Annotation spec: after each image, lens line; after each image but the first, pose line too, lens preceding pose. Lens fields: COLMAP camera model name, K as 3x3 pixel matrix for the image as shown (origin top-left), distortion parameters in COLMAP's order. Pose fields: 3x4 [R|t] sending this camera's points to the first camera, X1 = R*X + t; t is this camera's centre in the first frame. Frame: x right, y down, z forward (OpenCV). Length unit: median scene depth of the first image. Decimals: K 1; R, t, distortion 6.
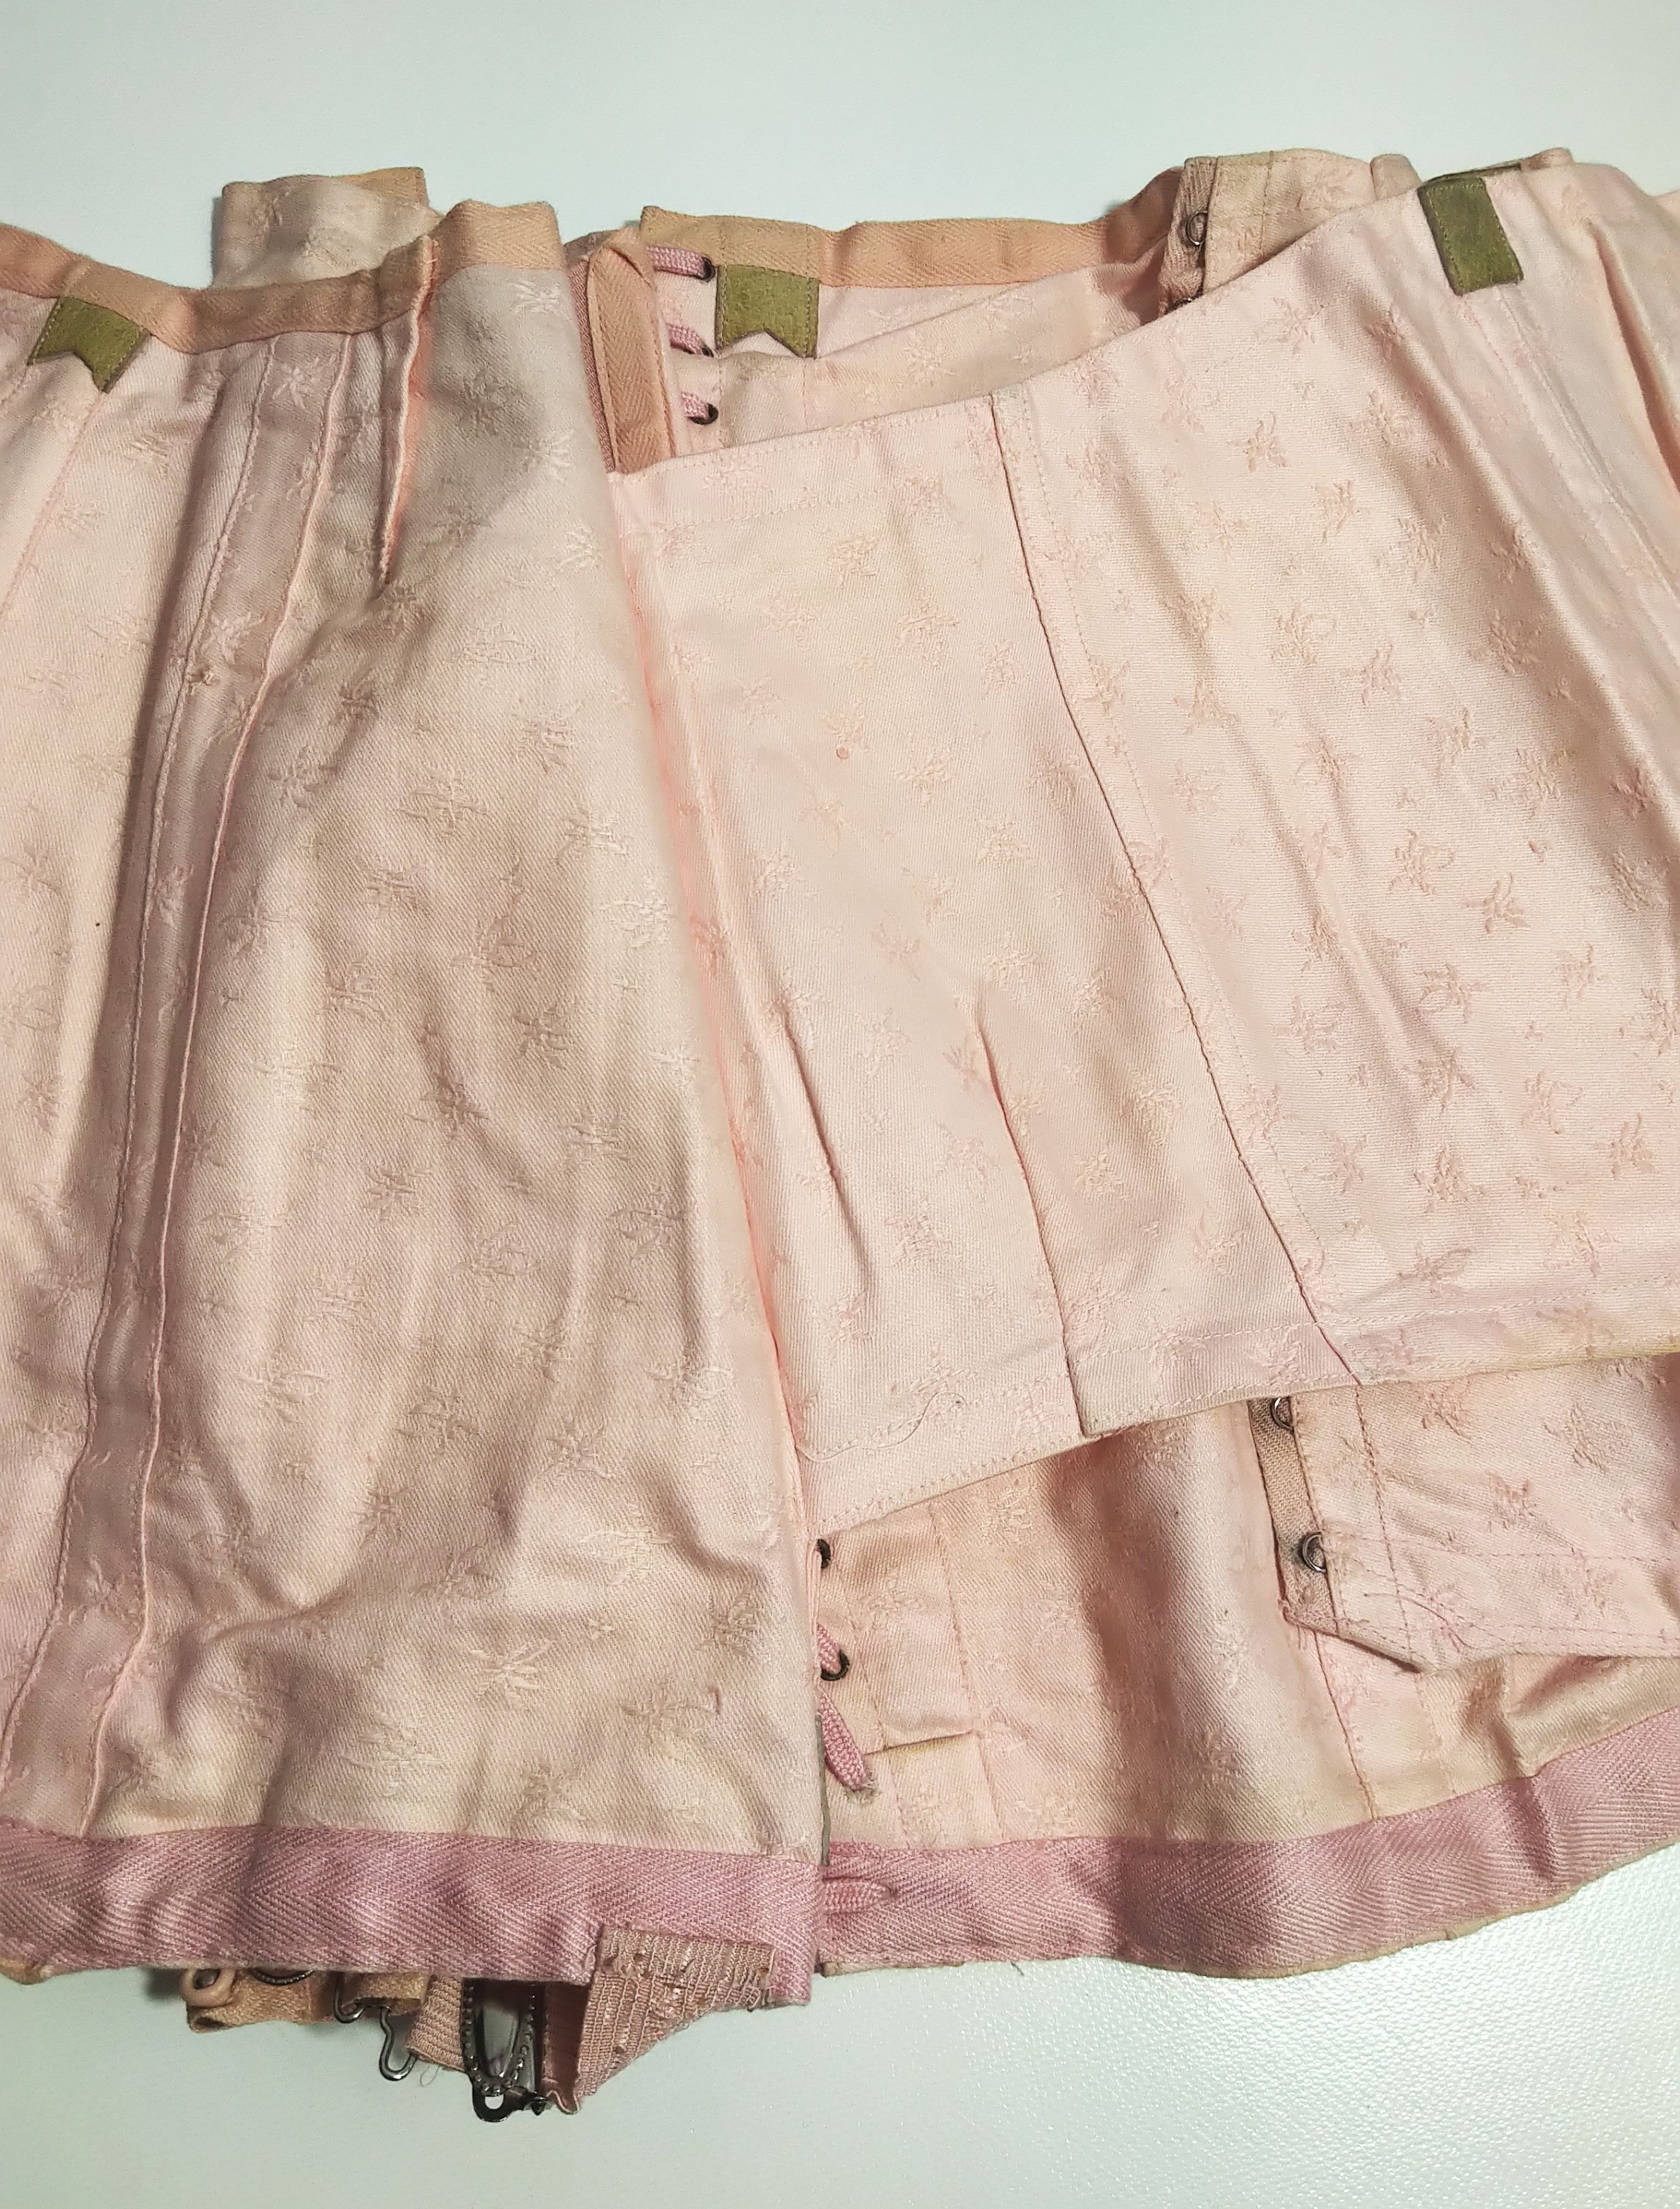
lens RADIAL K [[2121.3, 0, 840.0], [0, 2121.3, 1104.5], [0, 0, 1]] dist [0.037388, -0.034297]
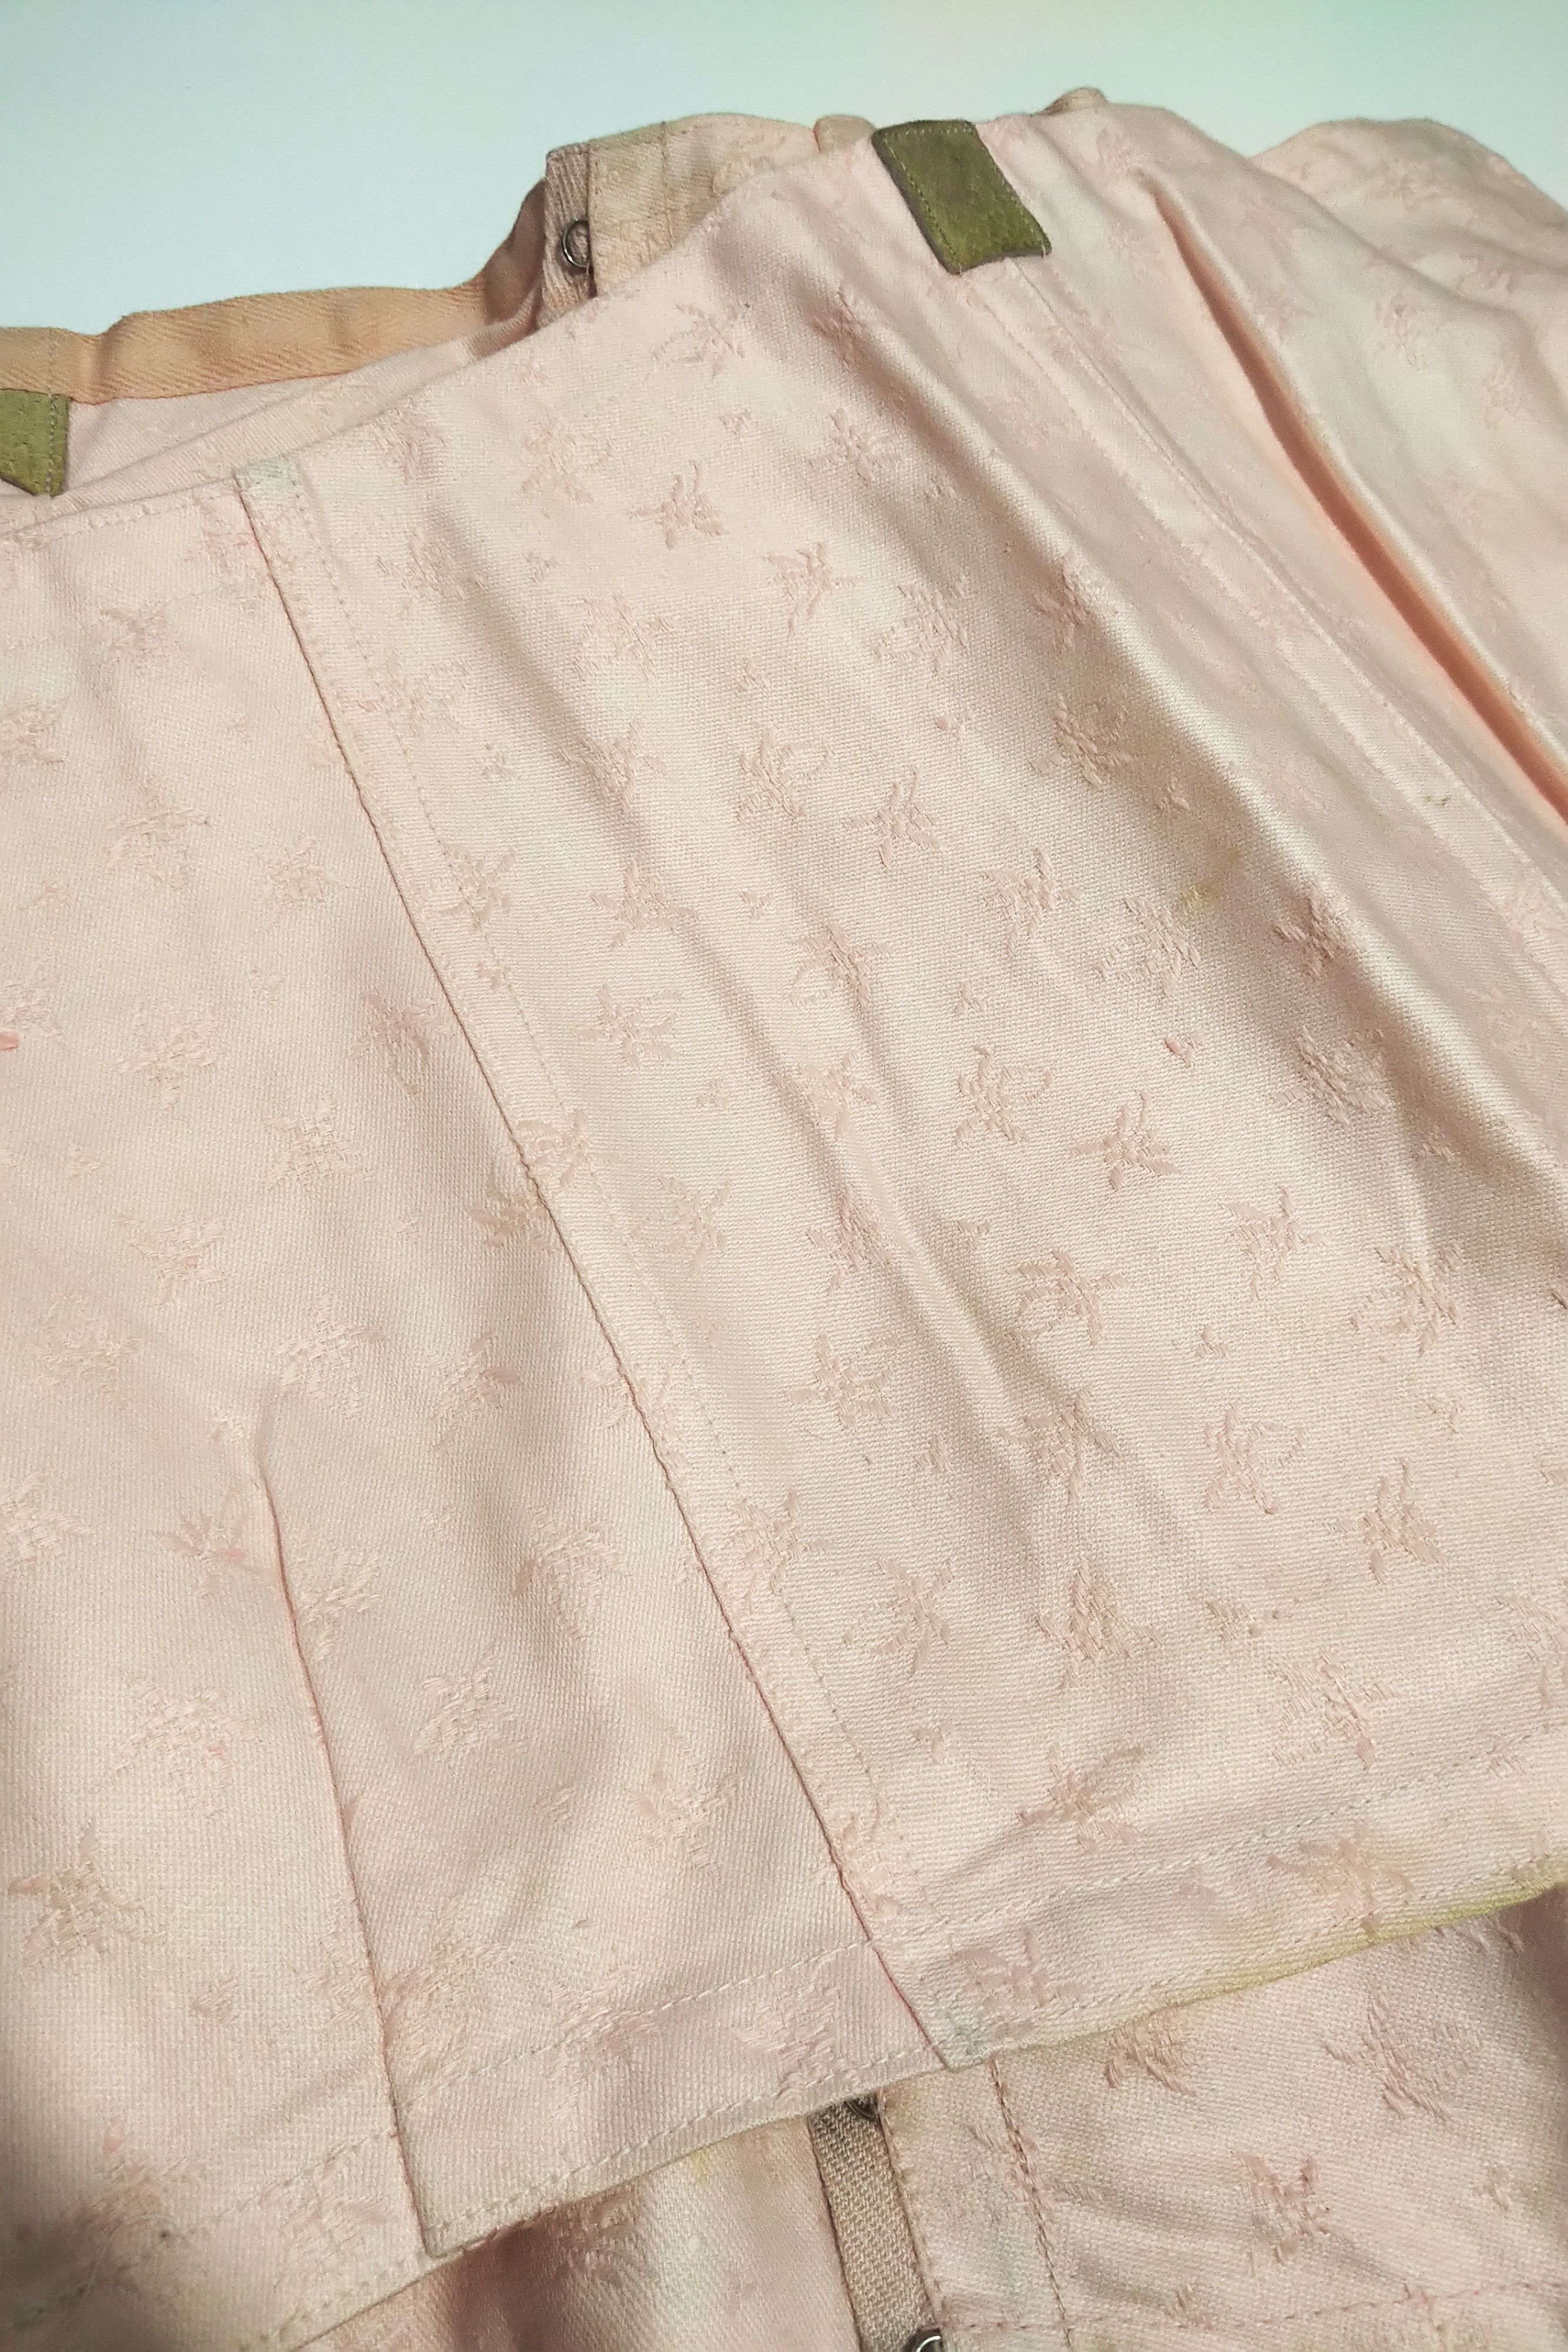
lens RADIAL K [[1933.5, 0, 784.0], [0, 1933.5, 1176.0], [0, 0, 1]] dist [0.014958, -0.010186]
pose [[0.990872, -0.134798, 0.001313, 0.206374], [0.134120, 0.984817, -0.110214, -0.035561], [0.013563, 0.109384, 0.993907, 0.436355]]
